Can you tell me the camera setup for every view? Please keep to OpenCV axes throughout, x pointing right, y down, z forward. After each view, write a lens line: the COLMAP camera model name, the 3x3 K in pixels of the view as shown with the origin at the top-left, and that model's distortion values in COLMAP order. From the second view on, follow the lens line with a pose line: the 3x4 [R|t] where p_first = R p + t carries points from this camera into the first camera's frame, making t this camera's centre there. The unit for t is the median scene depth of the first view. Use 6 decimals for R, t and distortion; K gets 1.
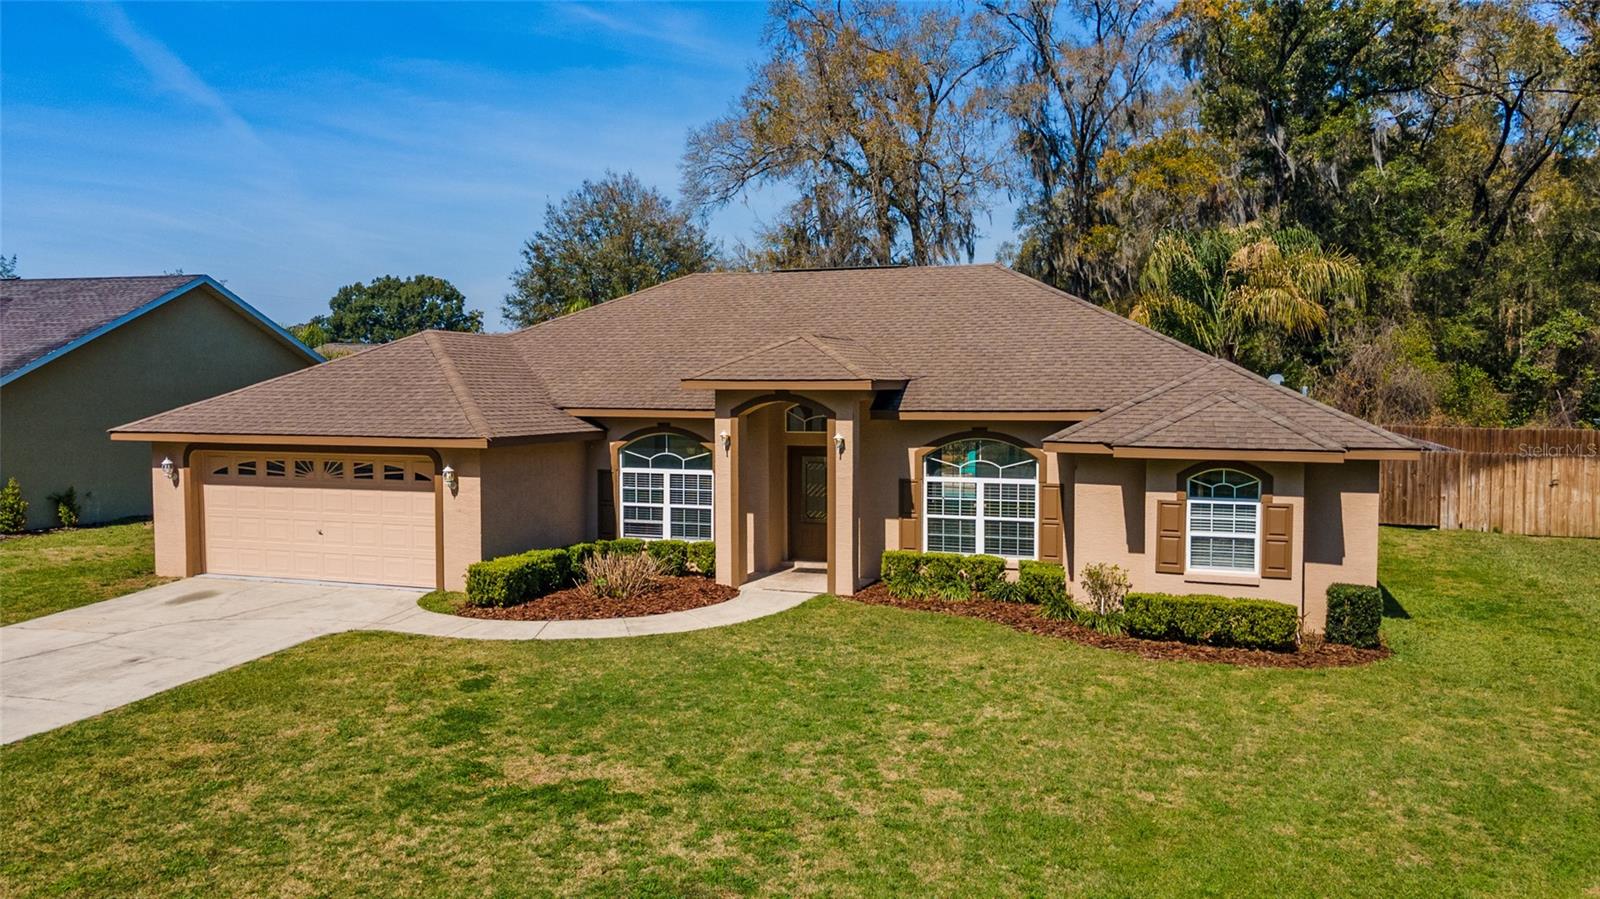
lens RADIAL K [[1158.2, 0, 800.0], [0, 1158.2, 449.5], [0, 0, 1]] dist [0.041868, 0.010367]
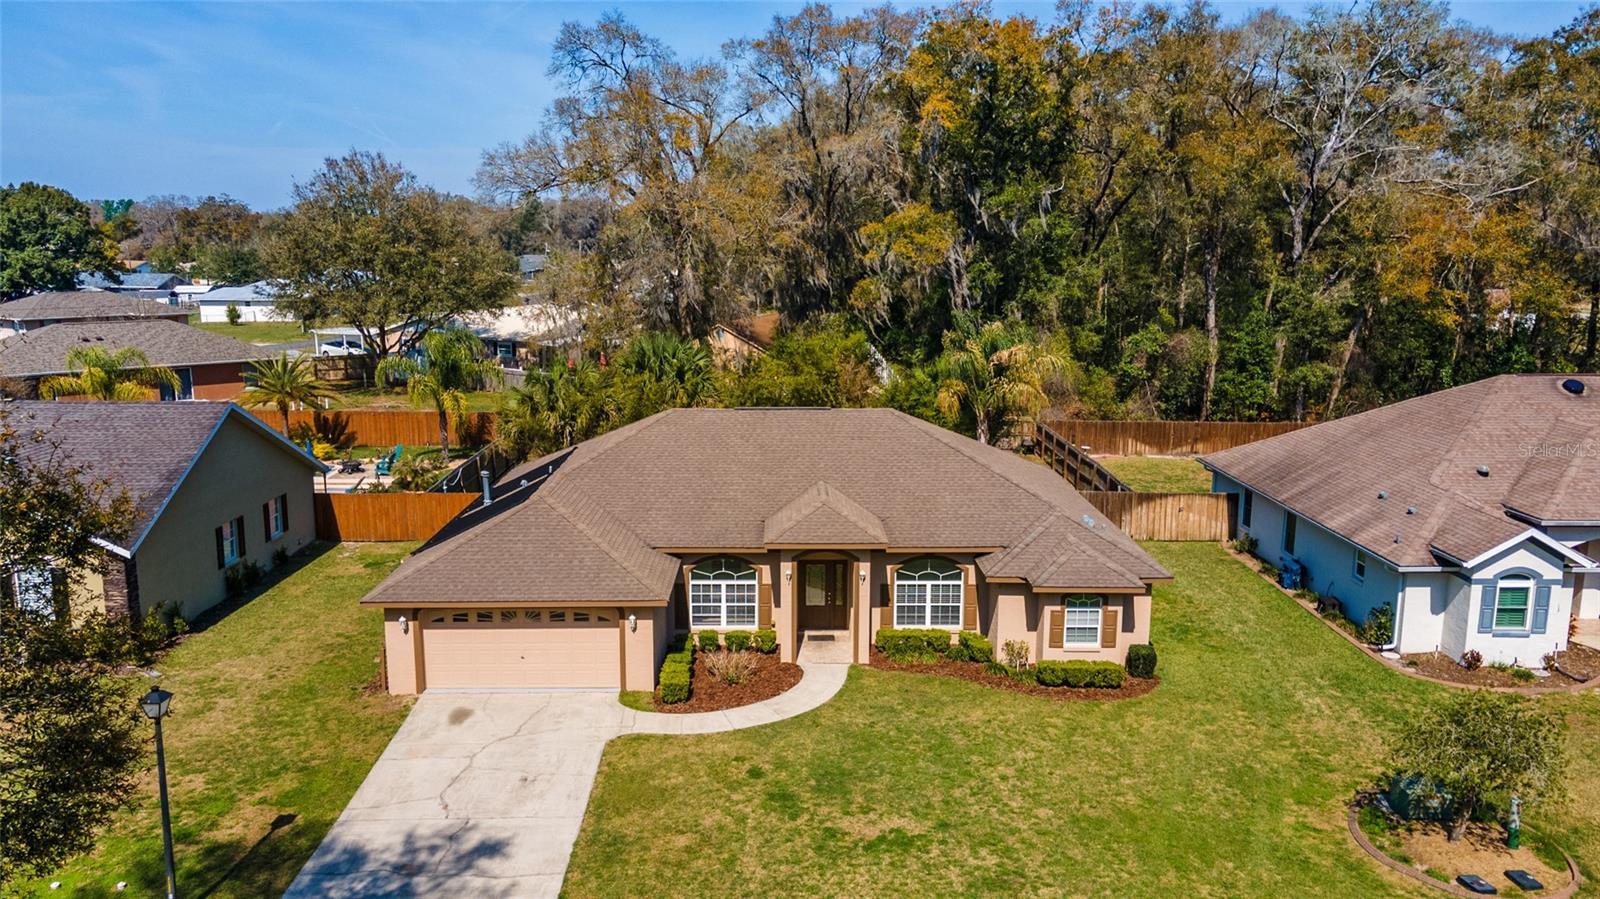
lens RADIAL K [[1158.2, 0, 800.0], [0, 1158.2, 449.5], [0, 0, 1]] dist [0.041868, 0.010367]
pose [[0.942044, -0.059059, 0.330251, -0.571587], [0.016484, 0.991342, 0.130264, -0.392060], [-0.335085, -0.117270, 0.934861, -0.489863]]
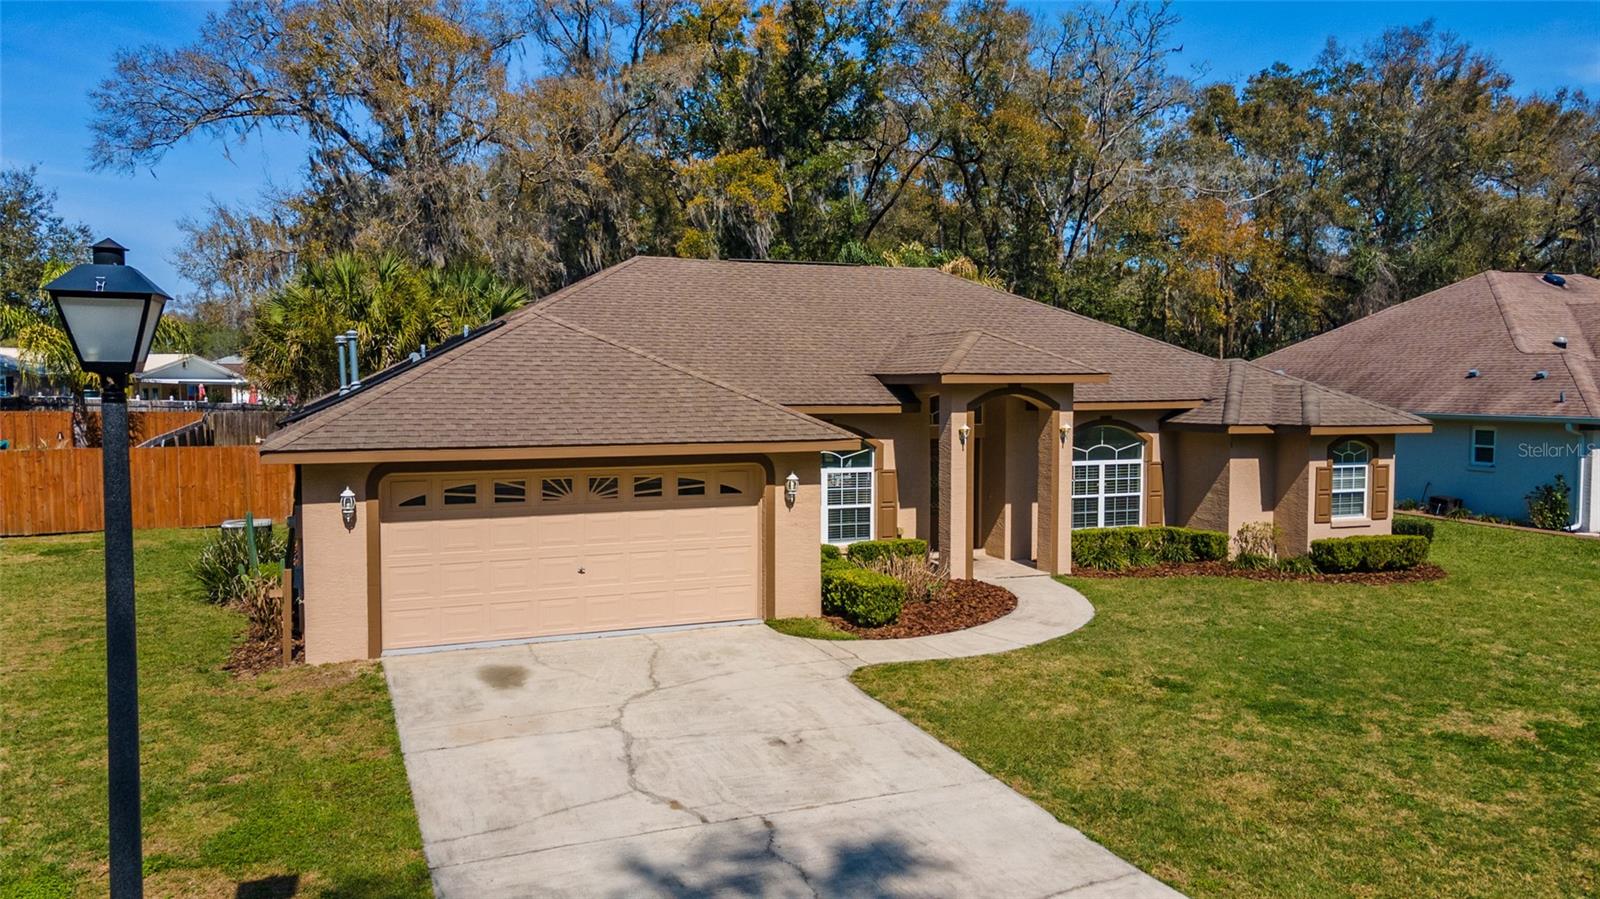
lens RADIAL K [[1158.2, 0, 800.0], [0, 1158.2, 449.5], [0, 0, 1]] dist [0.041868, 0.010367]
pose [[0.753278, -0.039650, 0.656506, -0.830037], [0.038063, 0.999136, 0.016670, -0.016719], [-0.656600, 0.012431, 0.754137, 0.339885]]
